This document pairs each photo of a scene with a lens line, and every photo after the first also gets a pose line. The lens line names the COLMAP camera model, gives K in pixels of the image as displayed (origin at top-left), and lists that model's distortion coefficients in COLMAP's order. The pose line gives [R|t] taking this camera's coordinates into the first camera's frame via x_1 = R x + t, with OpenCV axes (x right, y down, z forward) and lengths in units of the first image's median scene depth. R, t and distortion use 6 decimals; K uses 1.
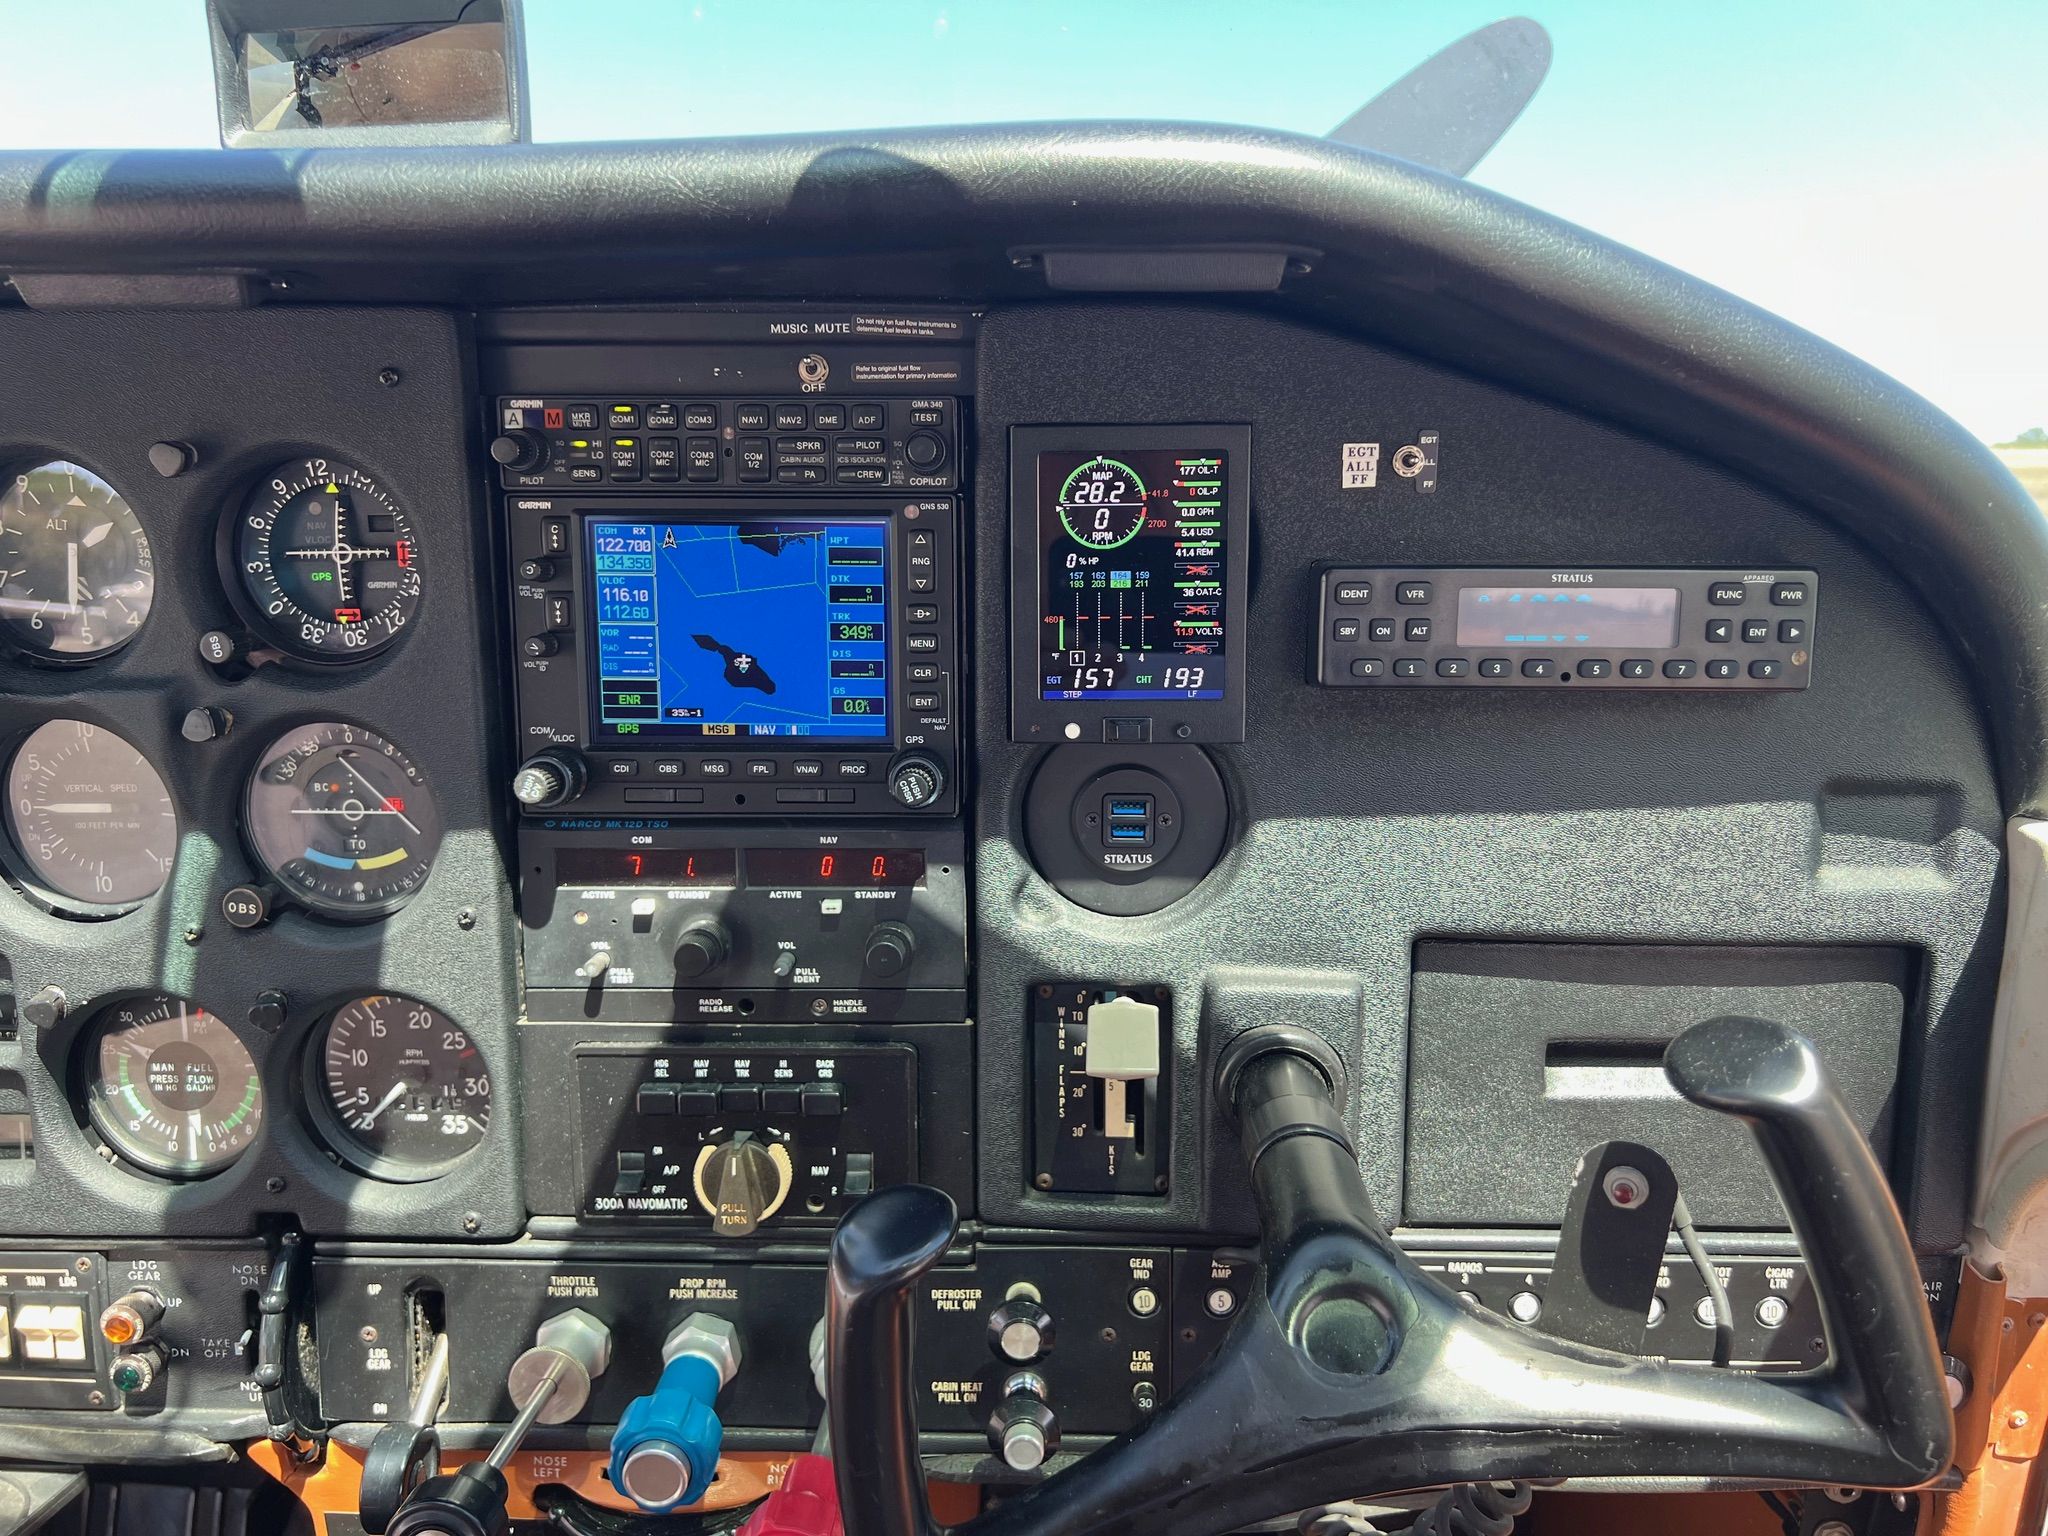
lens RADIAL K [[1556.8, 0, 1039.0], [0, 1556.8, 776.4], [0, 0, 1]] dist [0.041162, -0.067588]
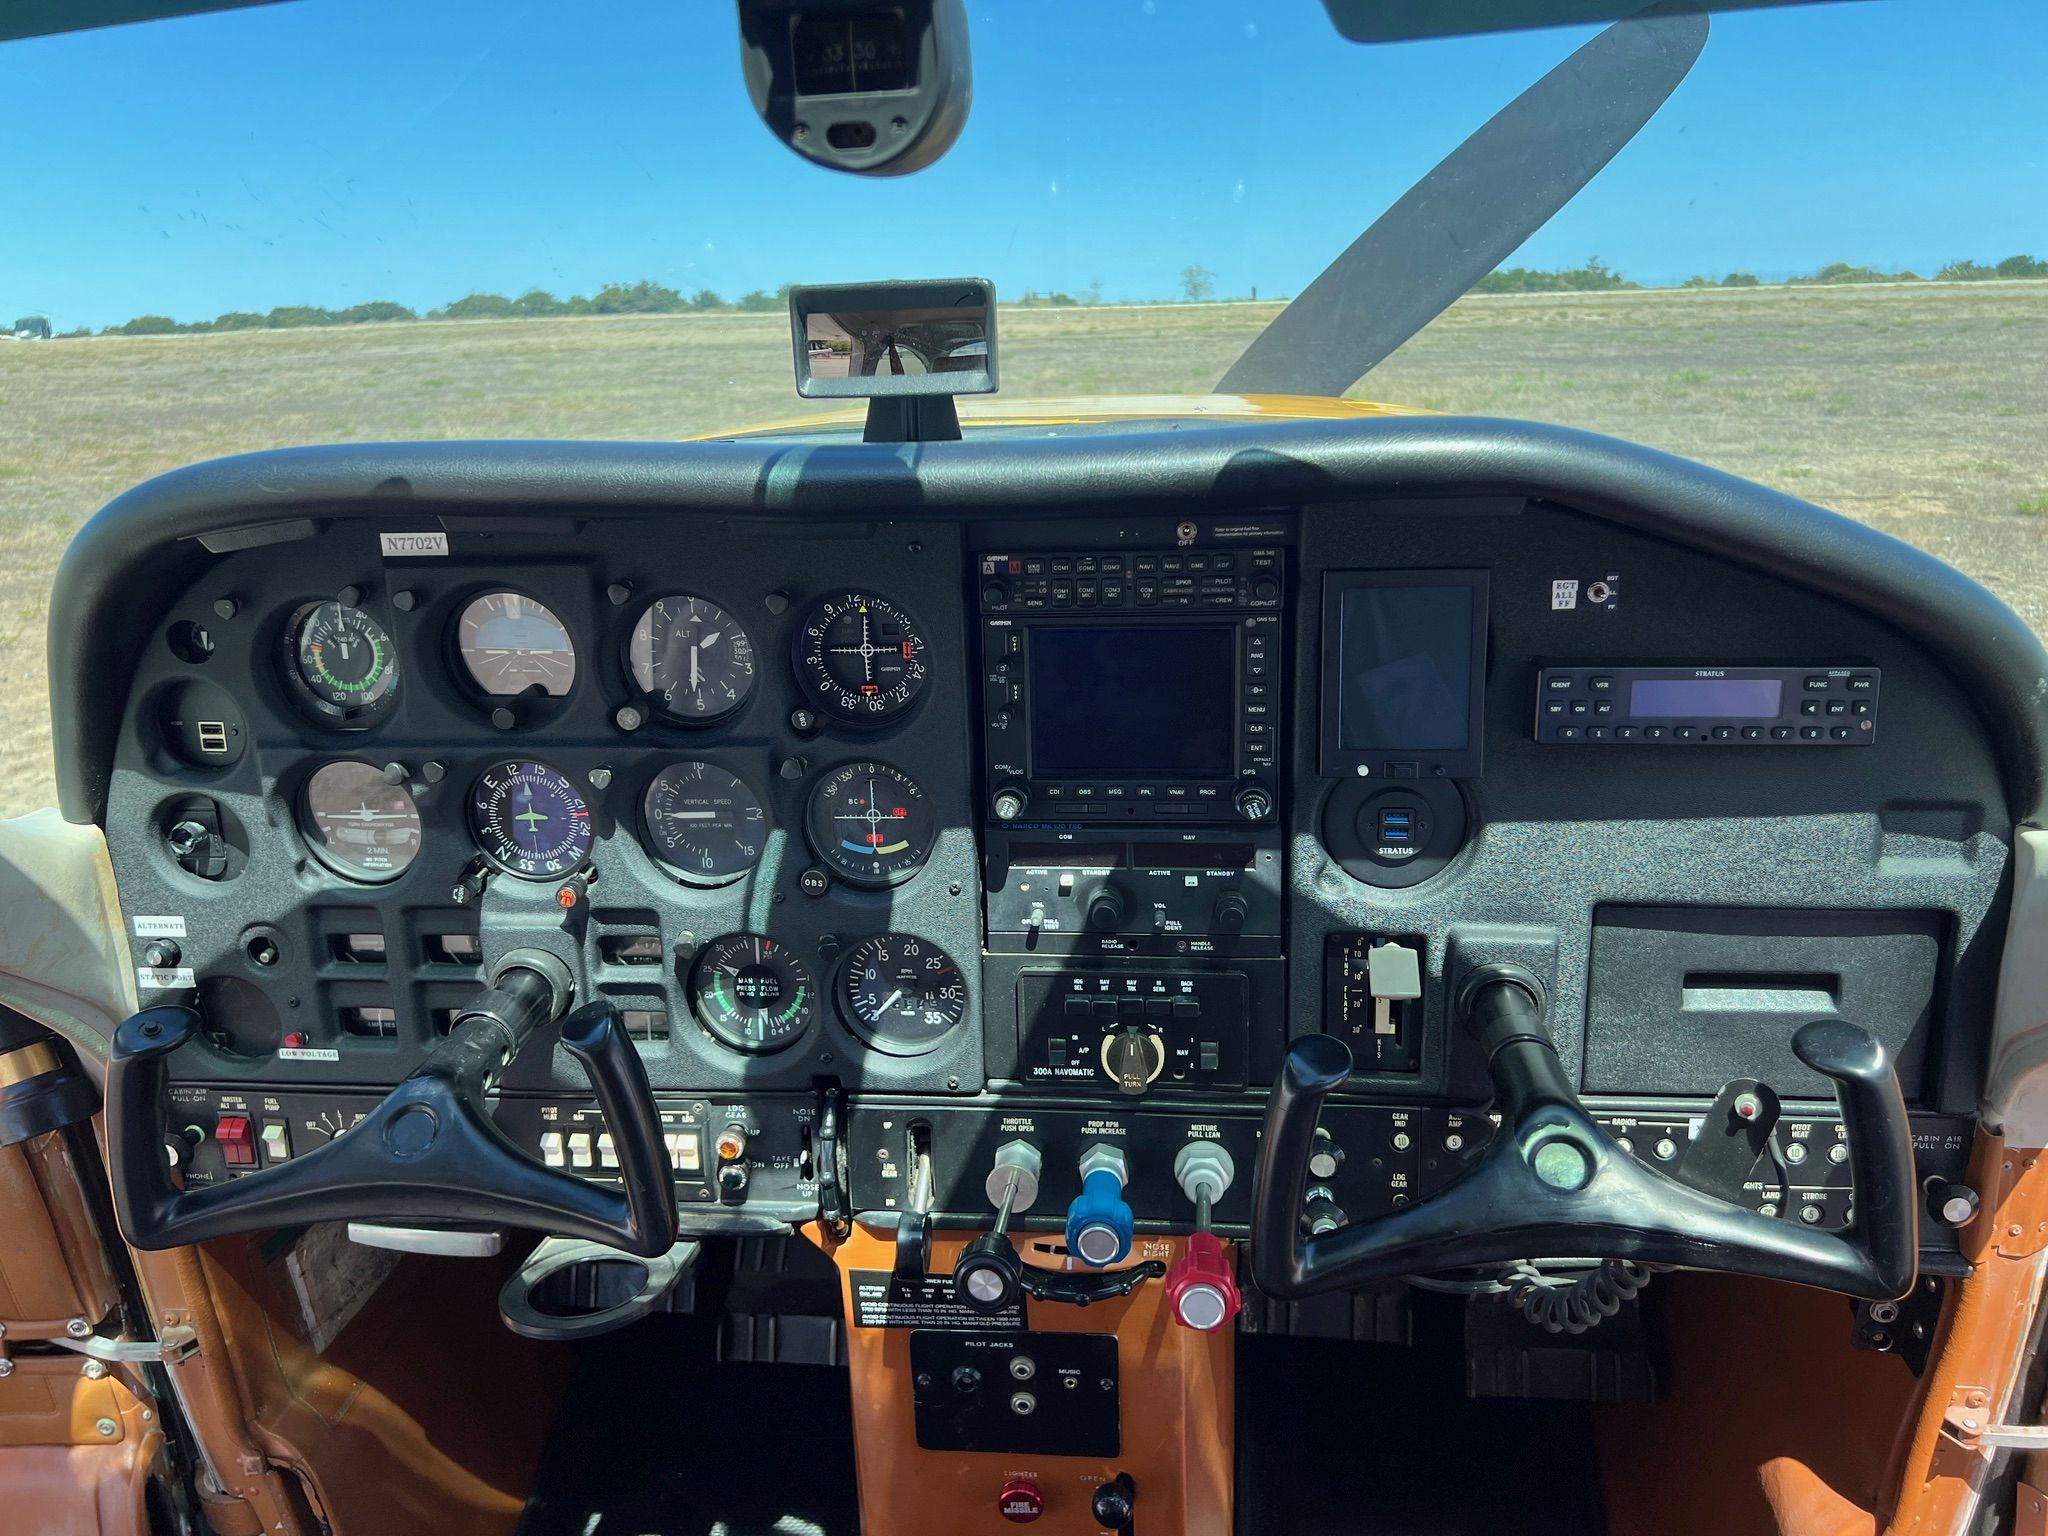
lens RADIAL K [[1548.7, 0, 1017.5], [0, 1548.7, 747.9], [0, 0, 1]] dist [0.066558, -0.115618]
pose [[0.996370, -0.007633, -0.084781, -0.171559], [0.014129, 0.996986, 0.076280, -0.159438], [0.083944, -0.077201, 0.993475, -0.486678]]
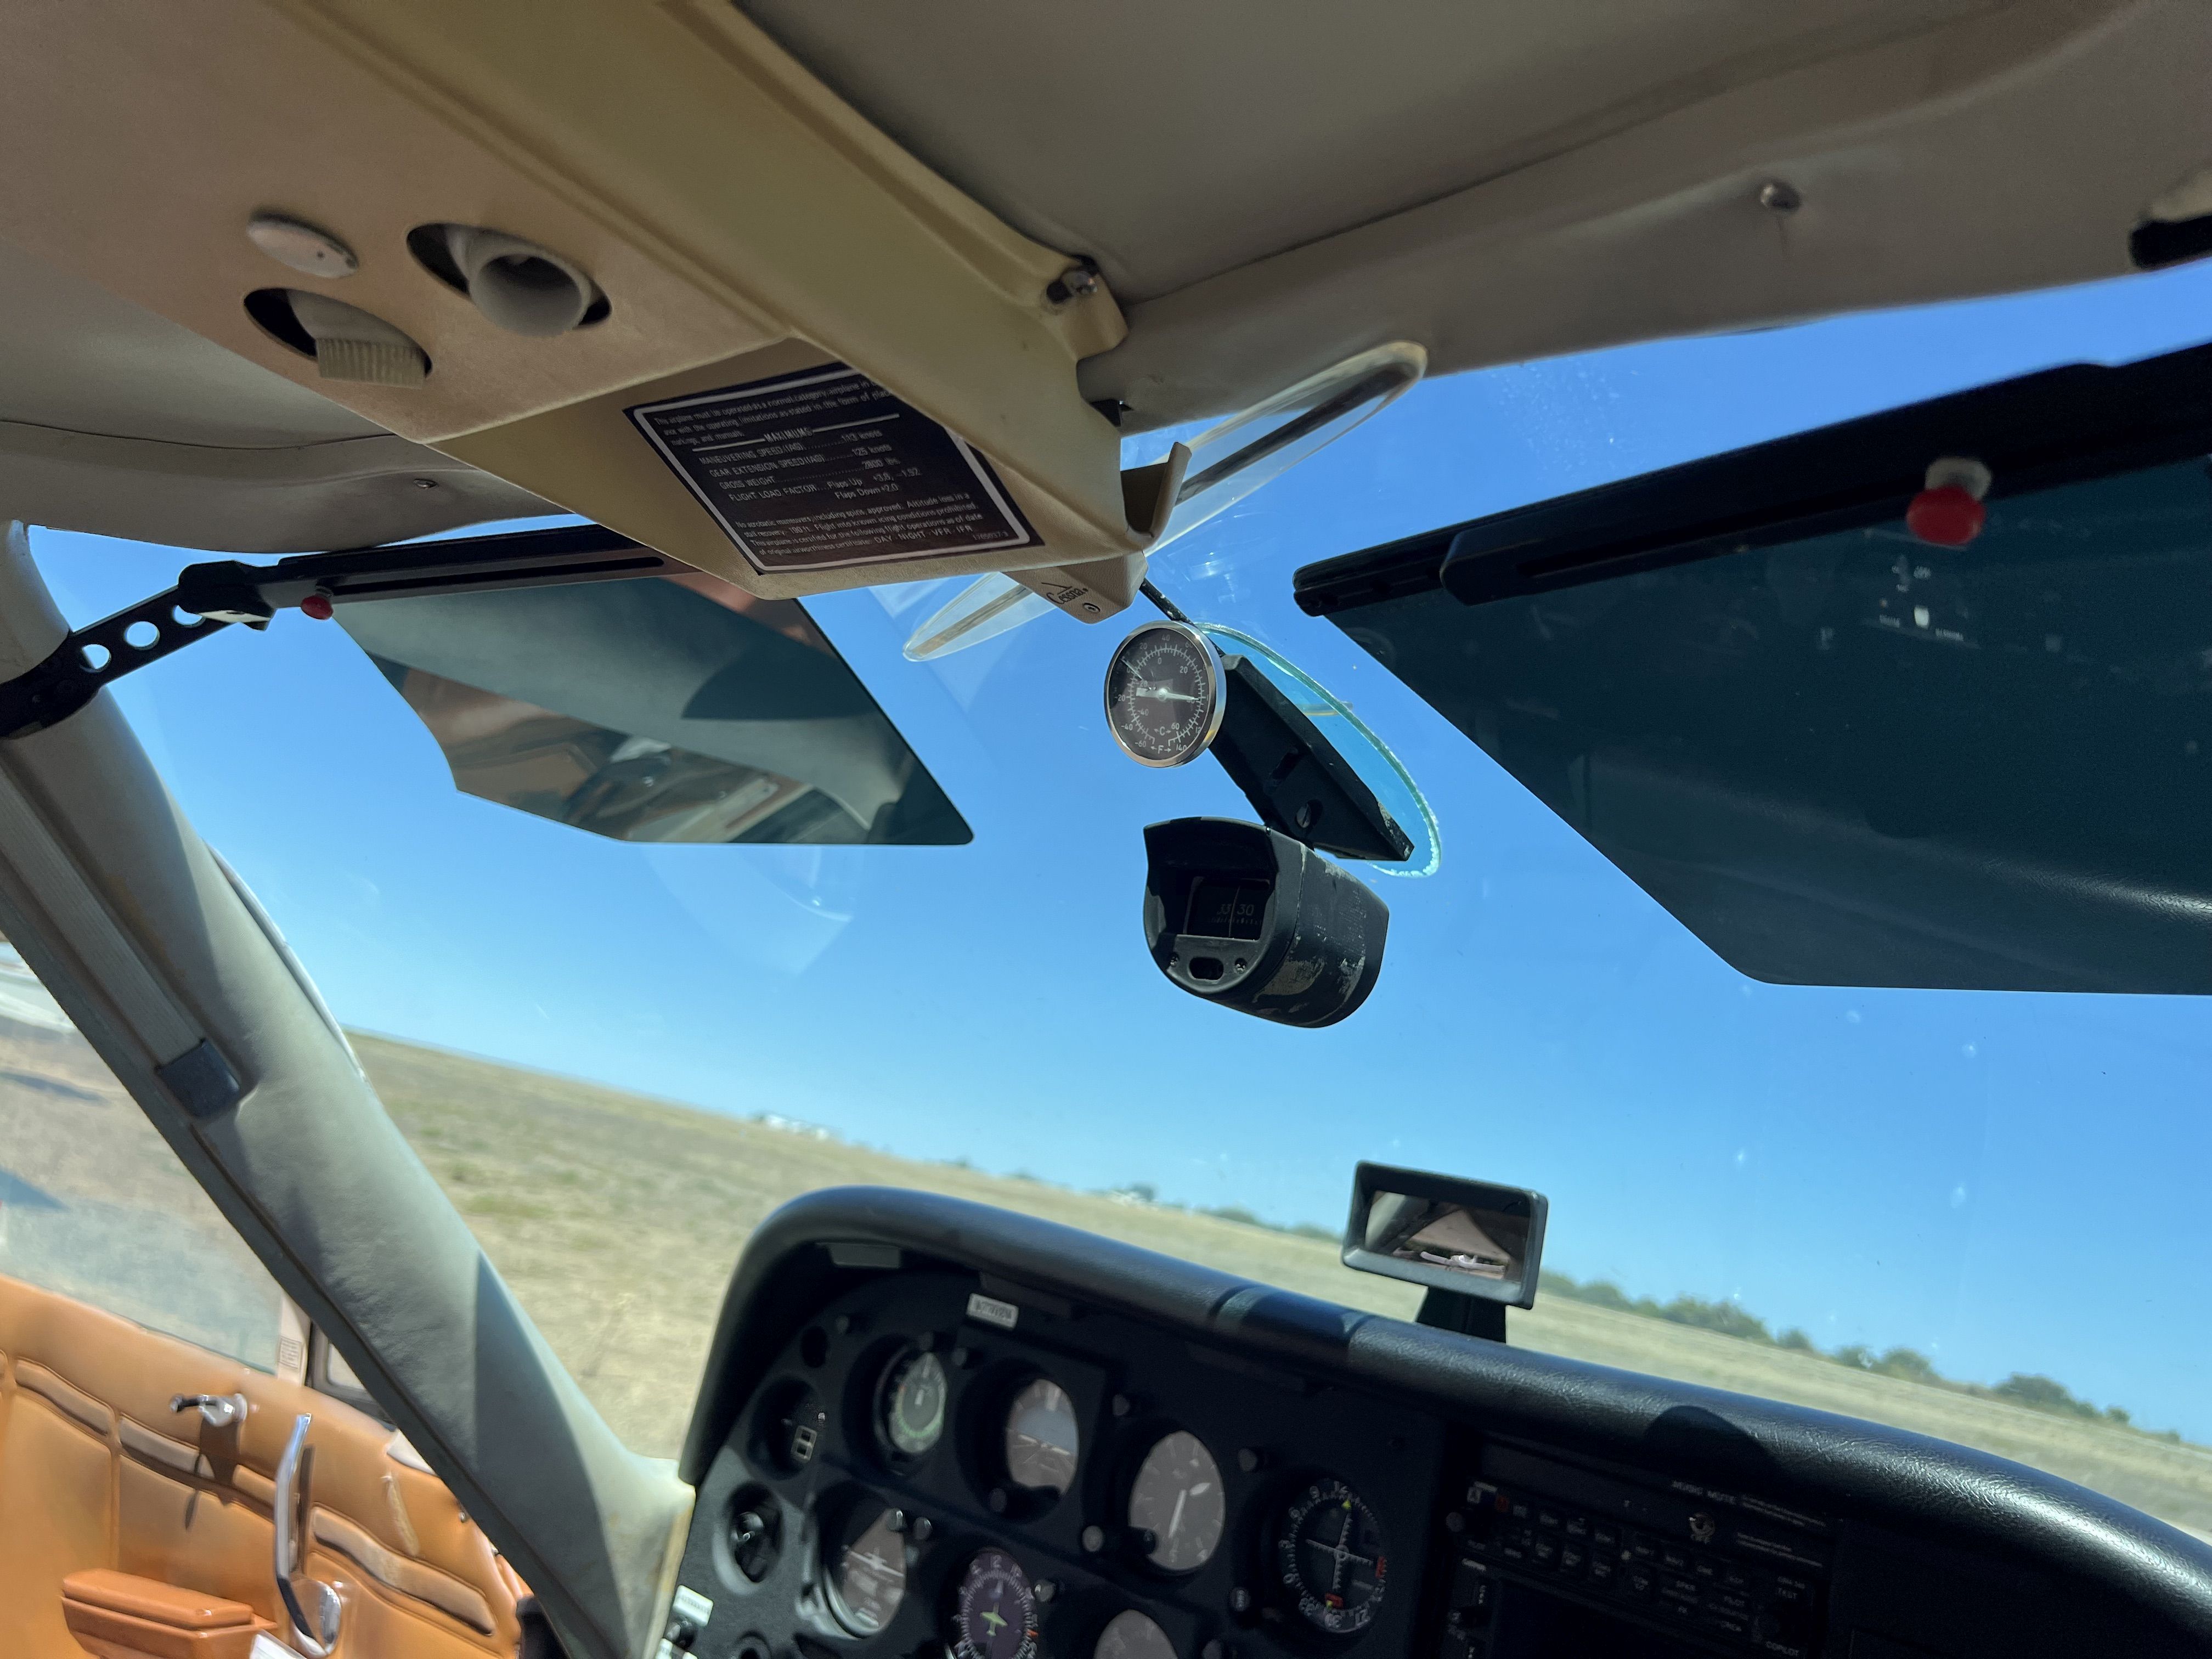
lens RADIAL K [[1726.3, 0, 1075.1], [0, 1726.3, 832.7], [0, 0, 1]] dist [0.013273, -0.002940]
pose [[0.766579, 0.039766, -0.640917, 0.317997], [-0.333236, 0.877806, -0.344109, -0.096957], [0.548917, 0.477364, 0.686159, -0.462147]]
